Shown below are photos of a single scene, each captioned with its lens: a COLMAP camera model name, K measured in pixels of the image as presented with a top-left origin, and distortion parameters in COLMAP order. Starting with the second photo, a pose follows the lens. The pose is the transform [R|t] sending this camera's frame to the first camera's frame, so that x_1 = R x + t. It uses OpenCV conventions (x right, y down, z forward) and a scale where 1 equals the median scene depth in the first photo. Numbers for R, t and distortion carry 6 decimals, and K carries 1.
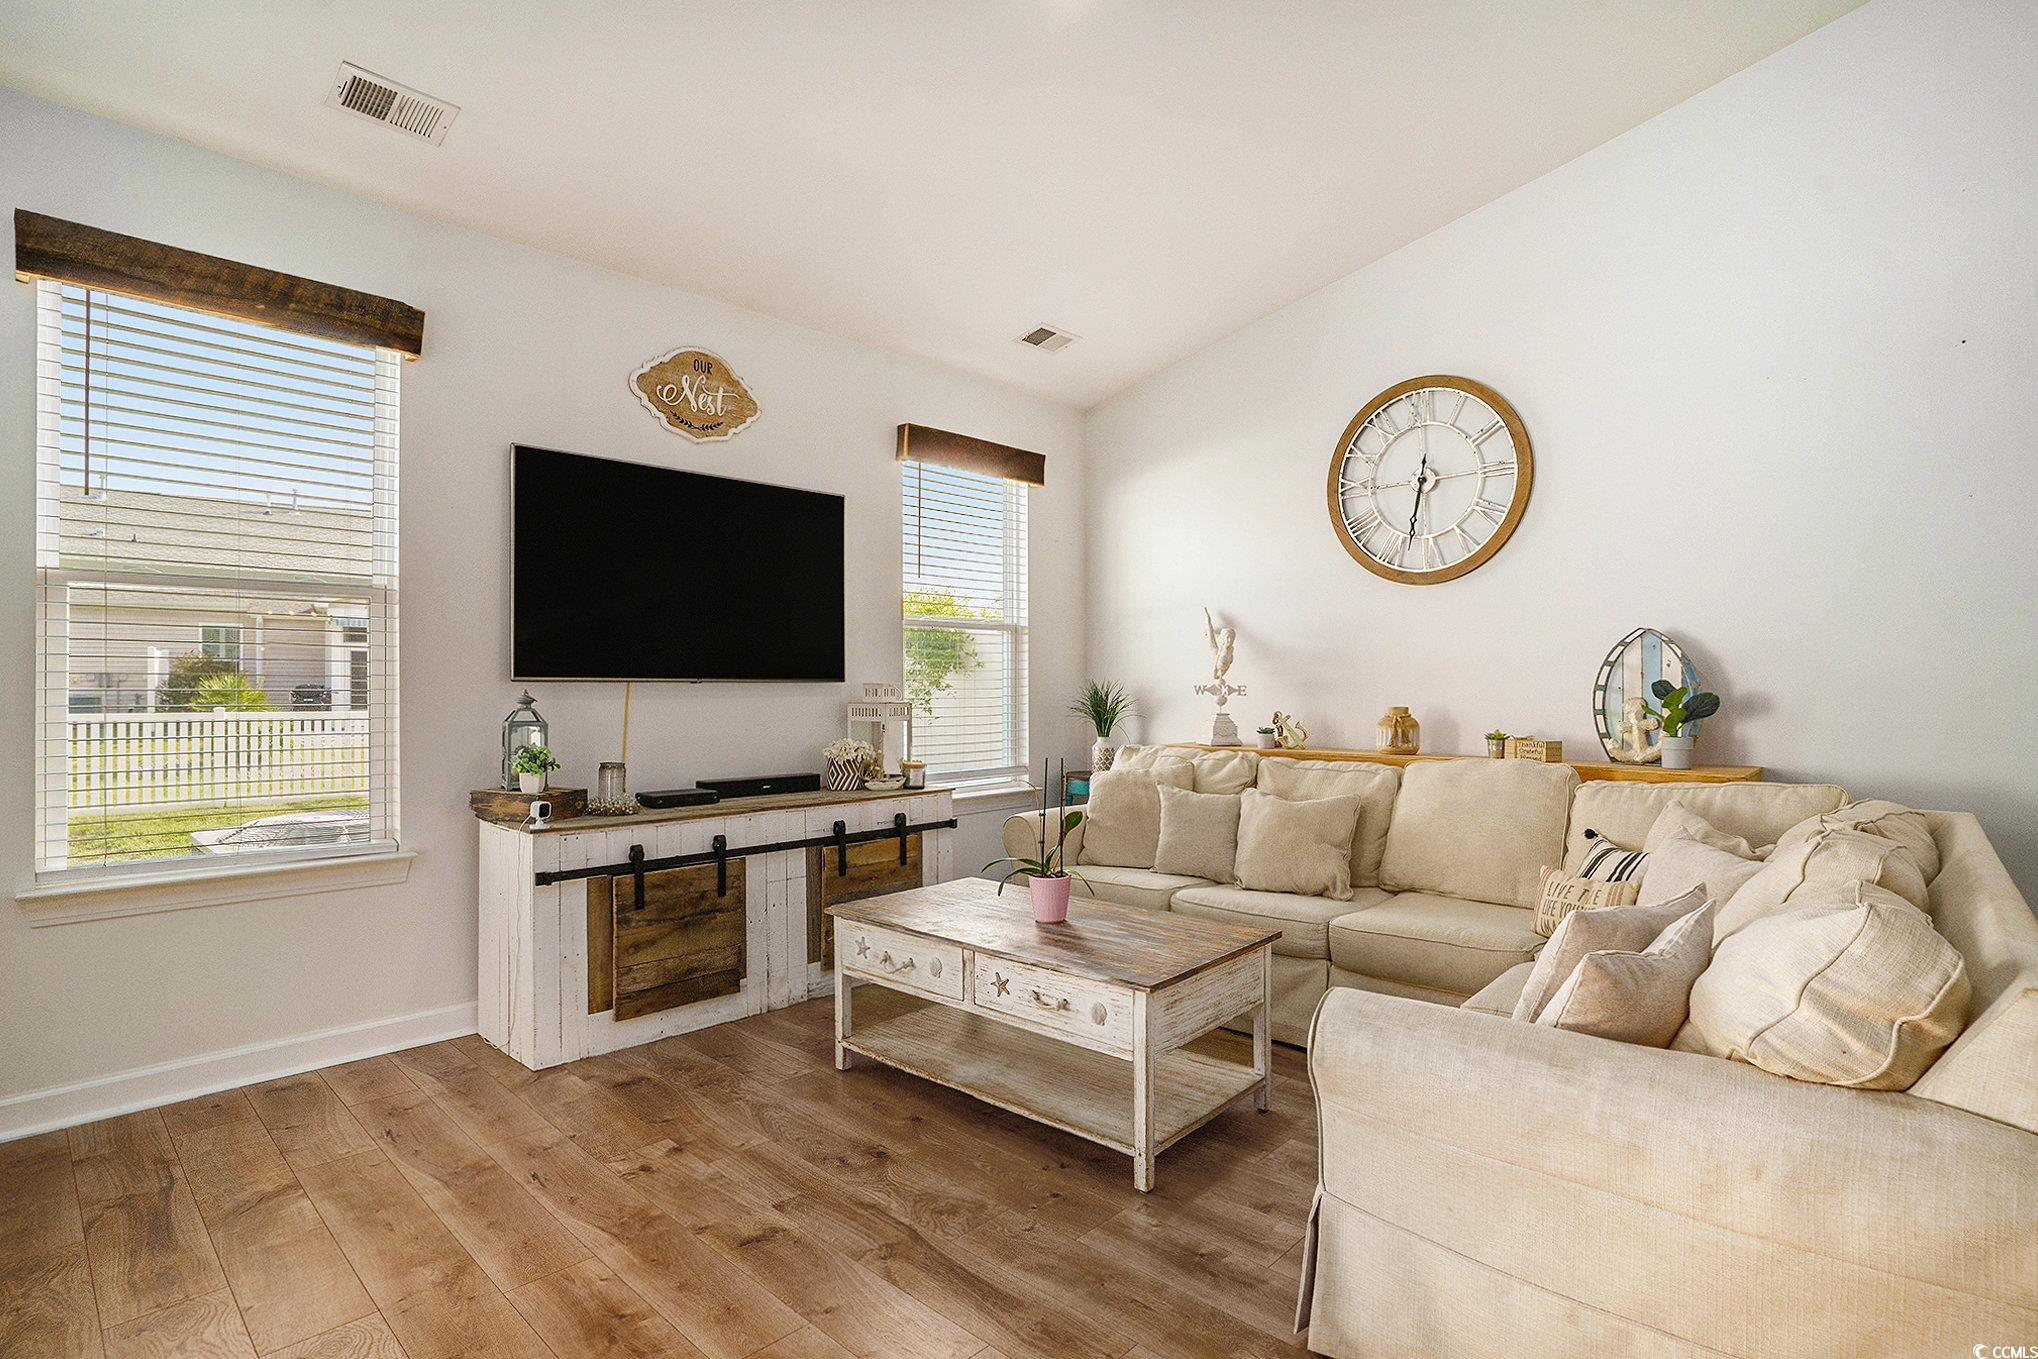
lens RADIAL K [[1016.2, 0, 1007.1], [0, 1016.2, 677.2], [0, 0, 1]] dist [-0.021233, 0.005706]
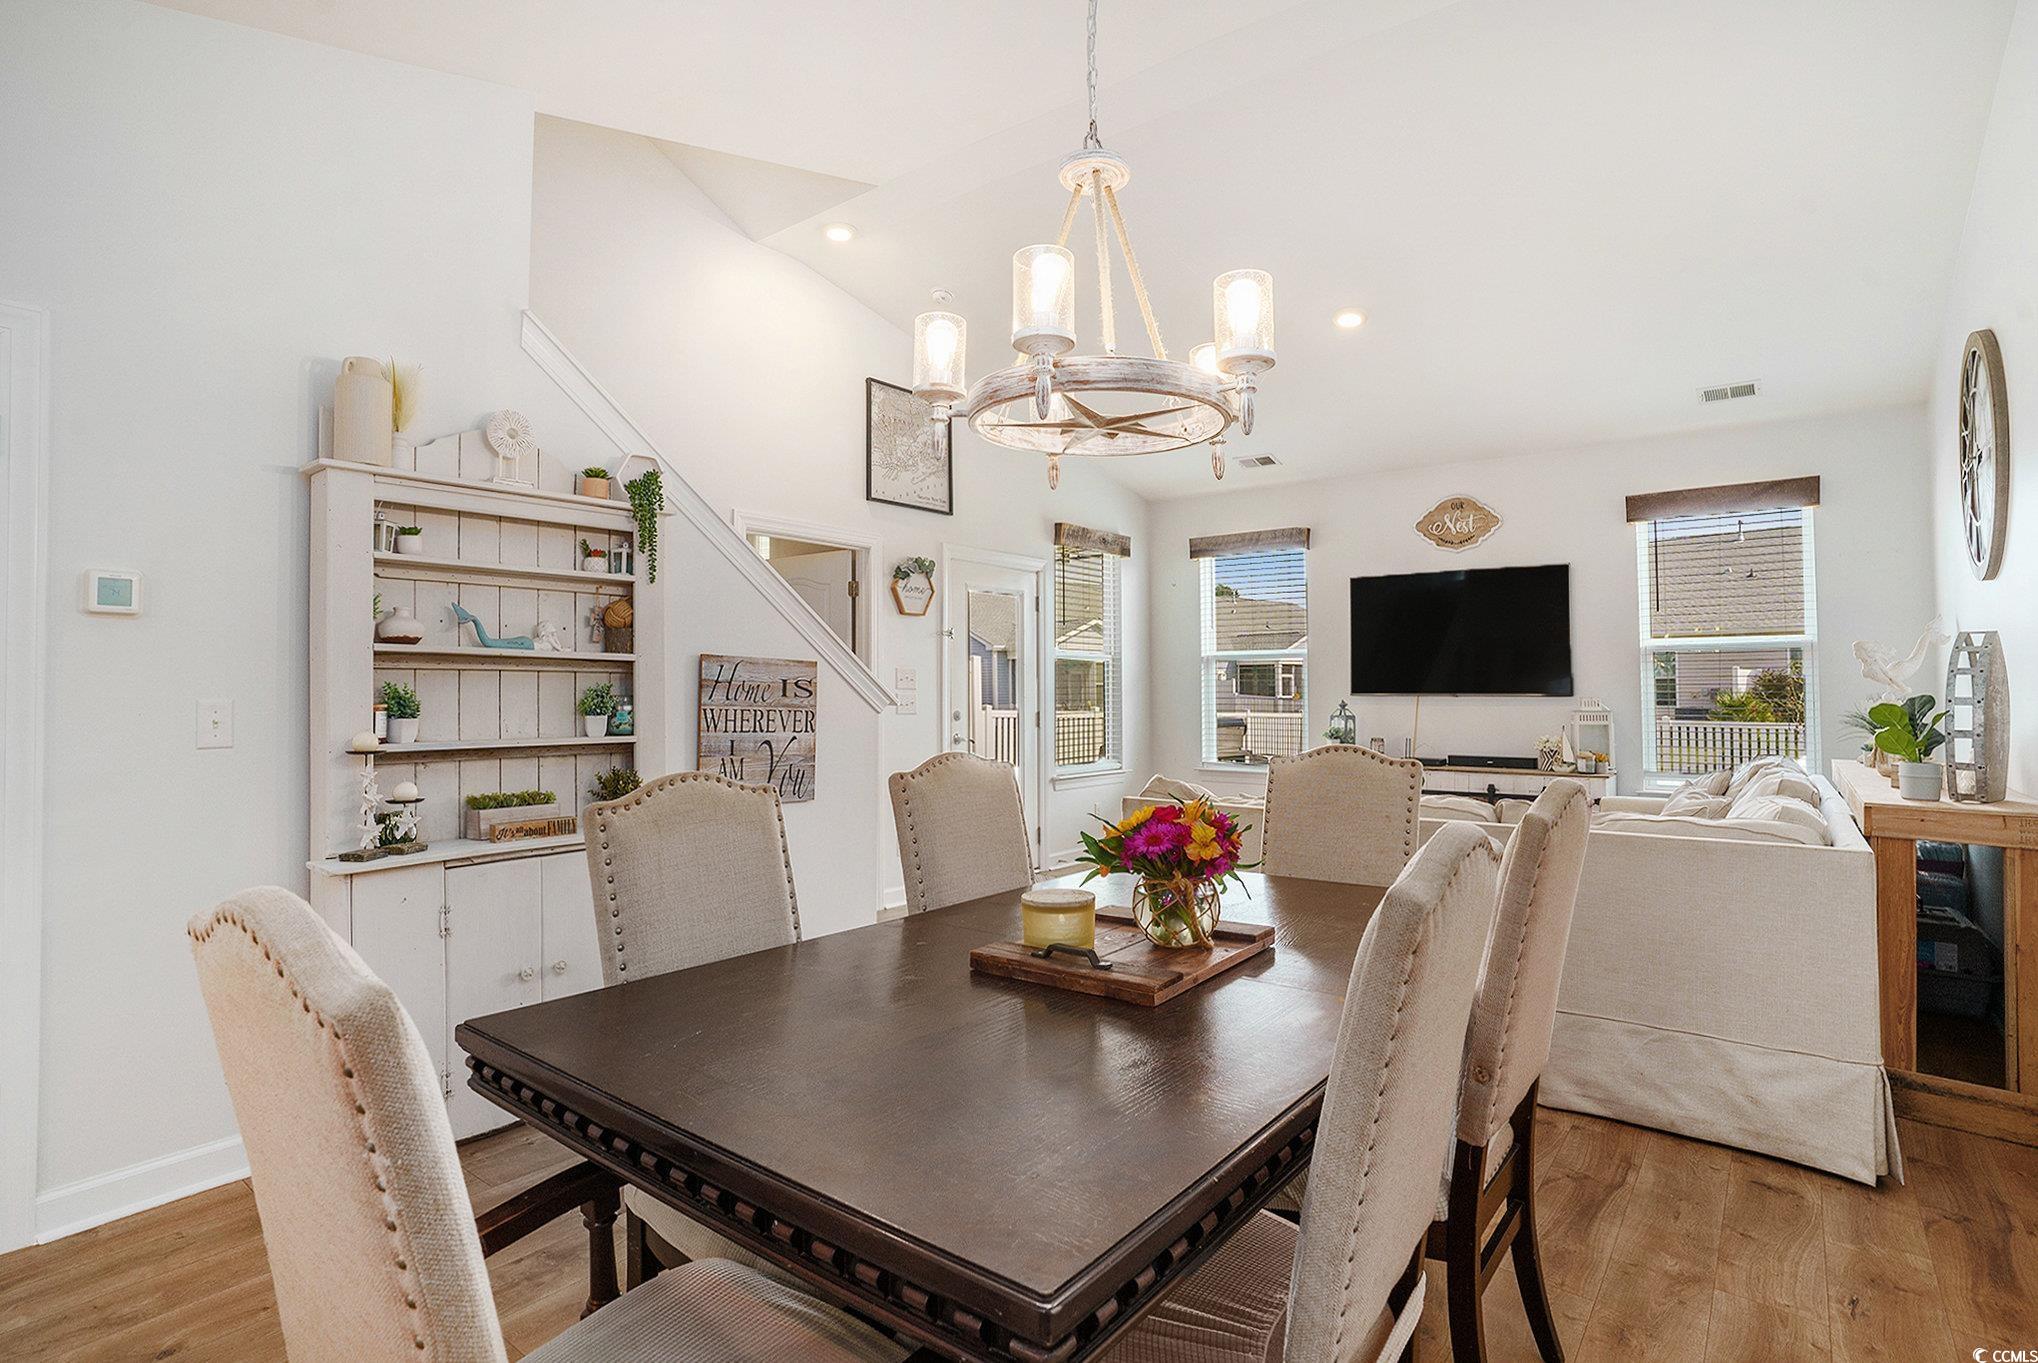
lens RADIAL K [[1016.2, 0, 1017.8], [0, 1016.2, 676.1], [0, 0, 1]] dist [-0.021233, 0.005706]
pose [[0.083394, -0.017471, -0.996364, 1.393953], [0.001444, 0.999847, -0.017412, 0.001323], [0.996516, 0.000013, 0.083406, 0.150910]]
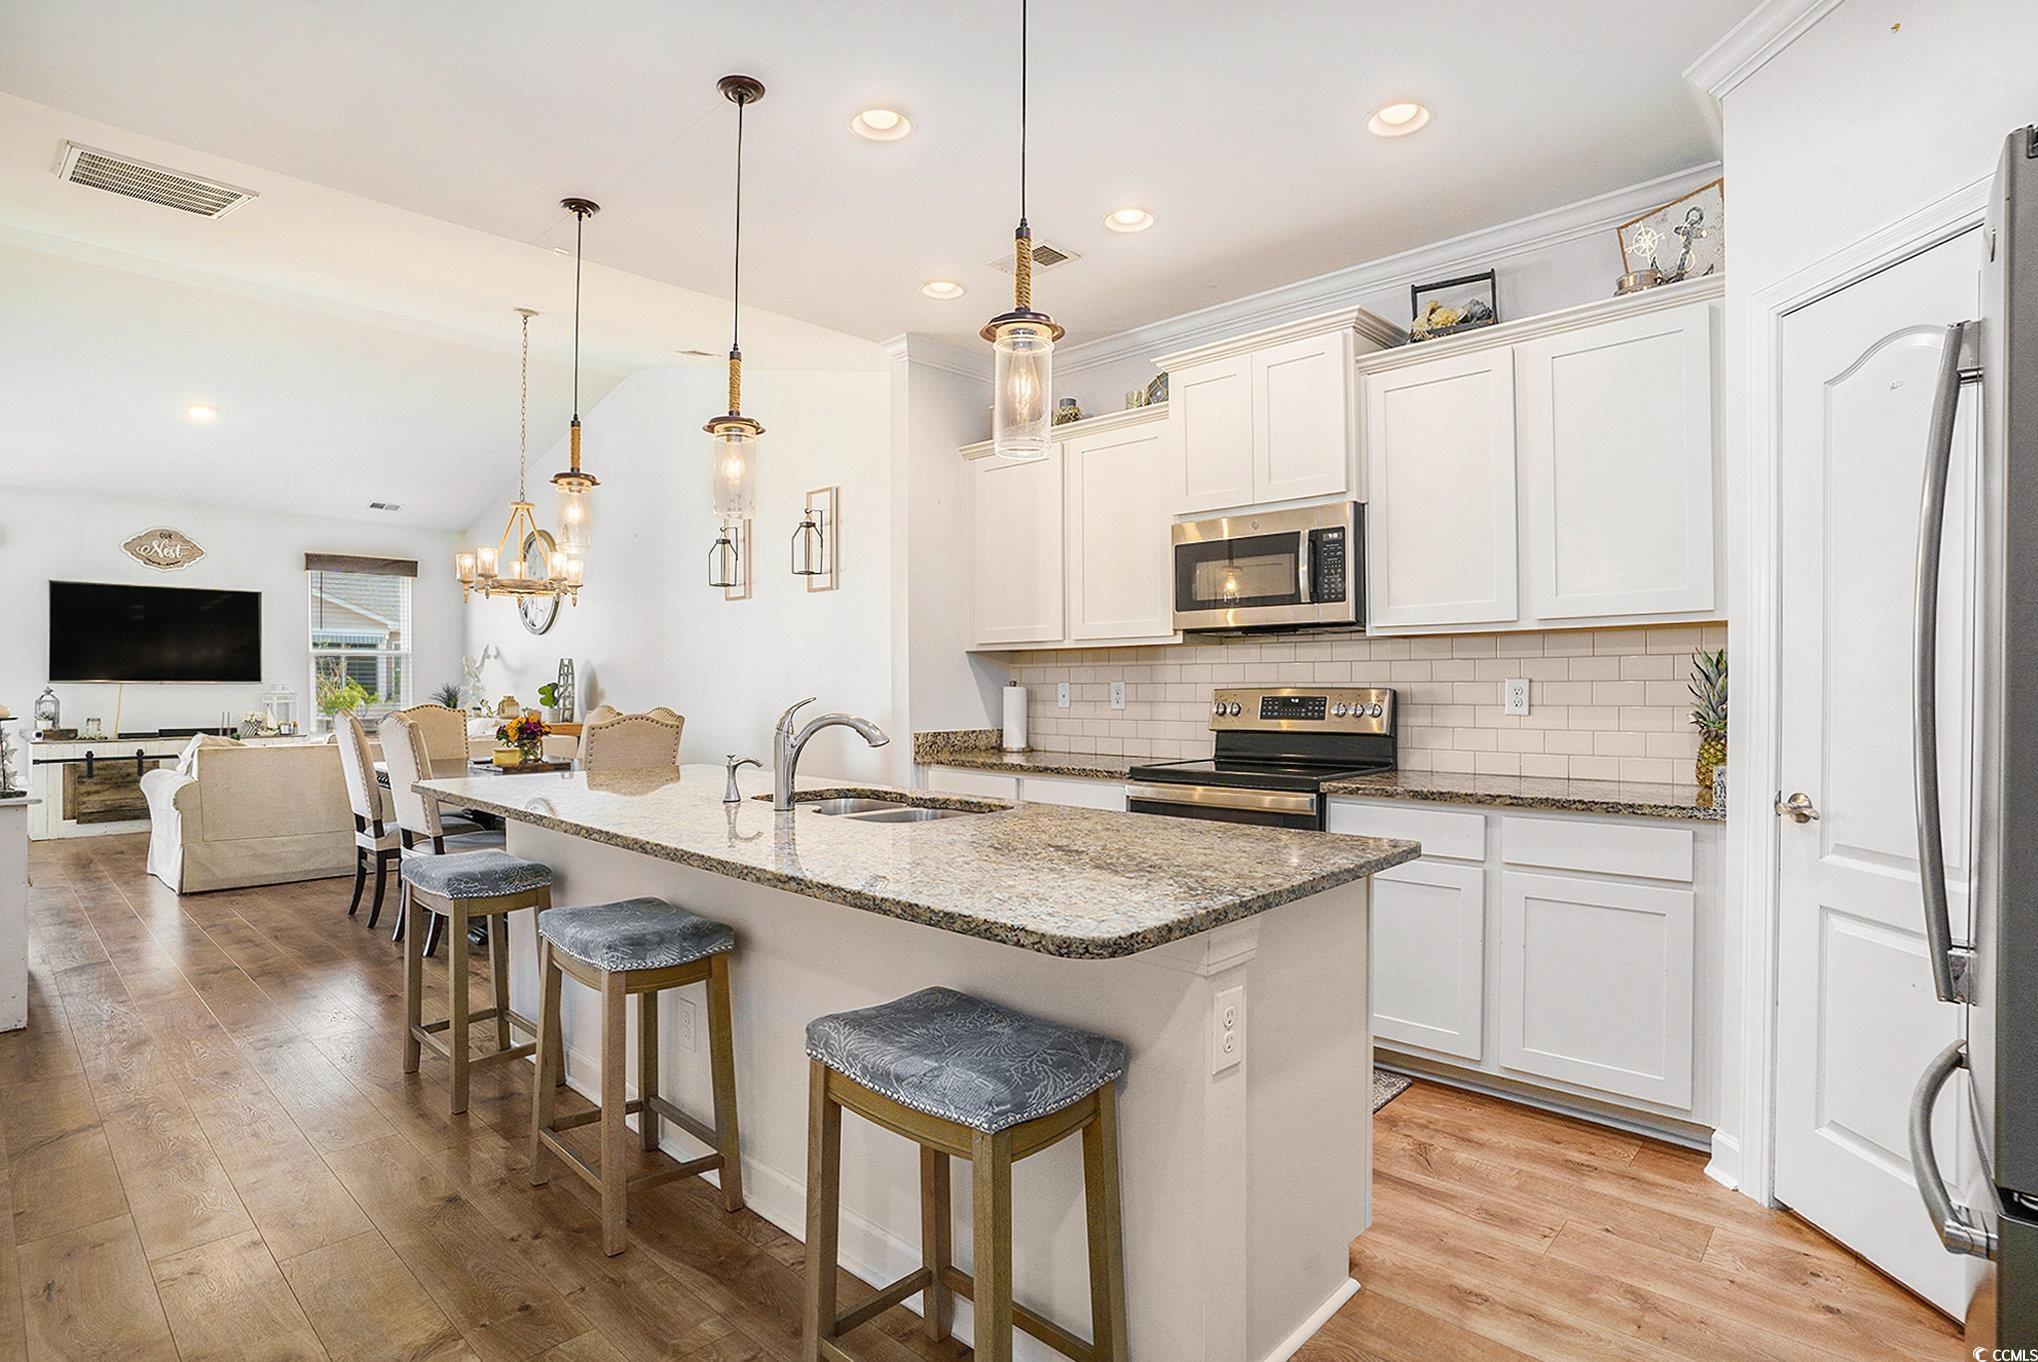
lens RADIAL K [[1016.2, 0, 1023.5], [0, 1016.2, 672.6], [0, 0, 1]] dist [-0.021233, 0.005706]
pose [[0.999951, 0.002679, 0.009501, 1.617928], [-0.002610, 0.999971, -0.007184, -0.006838], [-0.009520, 0.007158, 0.999929, -1.235316]]
